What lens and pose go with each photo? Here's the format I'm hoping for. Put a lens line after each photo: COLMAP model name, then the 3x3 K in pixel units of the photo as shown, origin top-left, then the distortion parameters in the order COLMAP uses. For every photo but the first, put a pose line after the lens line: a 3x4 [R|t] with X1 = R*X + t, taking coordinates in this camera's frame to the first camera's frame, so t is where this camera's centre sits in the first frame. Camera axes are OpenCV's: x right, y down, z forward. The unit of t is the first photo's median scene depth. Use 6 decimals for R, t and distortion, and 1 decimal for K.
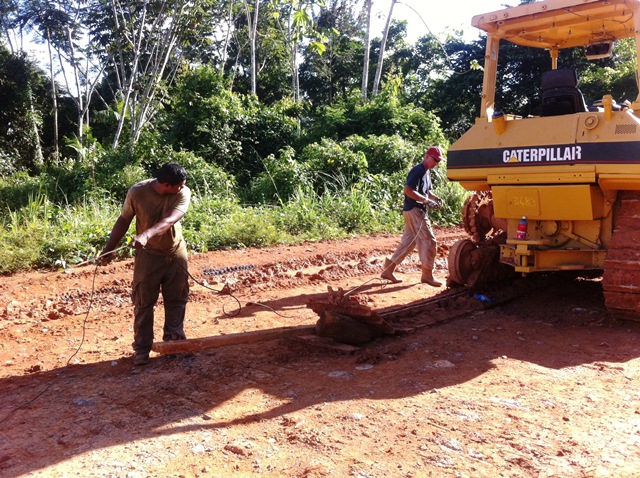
lens RADIAL K [[605.0, 0, 319.0], [0, 605.0, 218.1], [0, 0, 1]] dist [0.136657, -0.334673]
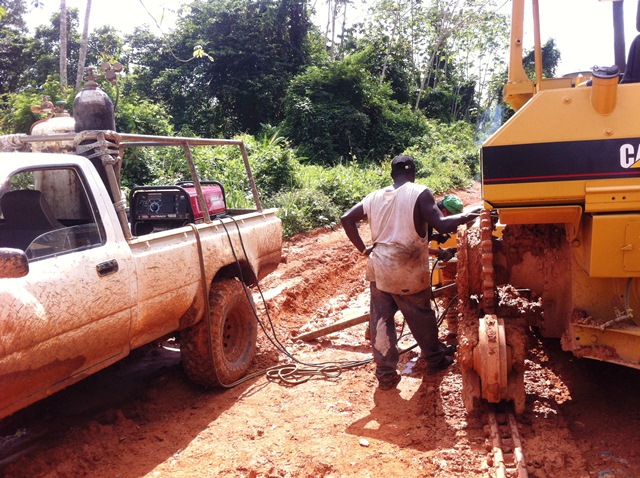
lens RADIAL K [[605.0, 0, 319.0], [0, 605.0, 218.1], [0, 0, 1]] dist [0.136657, -0.334673]
pose [[0.867548, -0.068231, 0.492650, -0.161211], [0.069776, 0.997446, 0.015270, -0.074376], [-0.492434, 0.021128, 0.870093, 0.677269]]
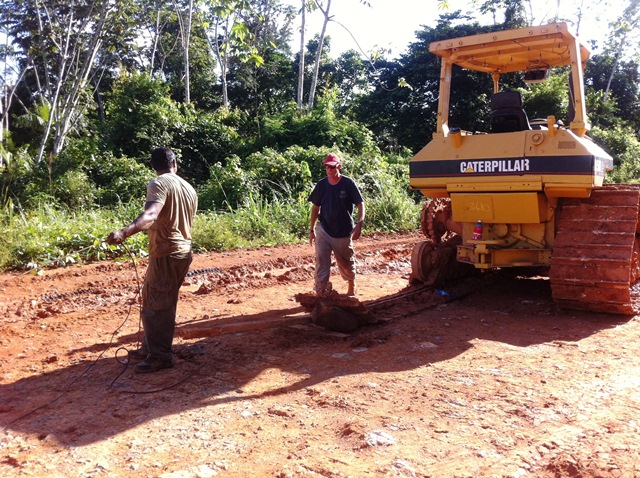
lens RADIAL K [[608.9, 0, 321.5], [0, 608.9, 205.5], [0, 0, 1]] dist [0.171883, -0.409476]
pose [[0.990626, 0.009008, 0.136306, -0.108175], [-0.003714, 0.999231, -0.039043, 0.015404], [-0.136553, 0.038171, 0.989897, -0.089724]]
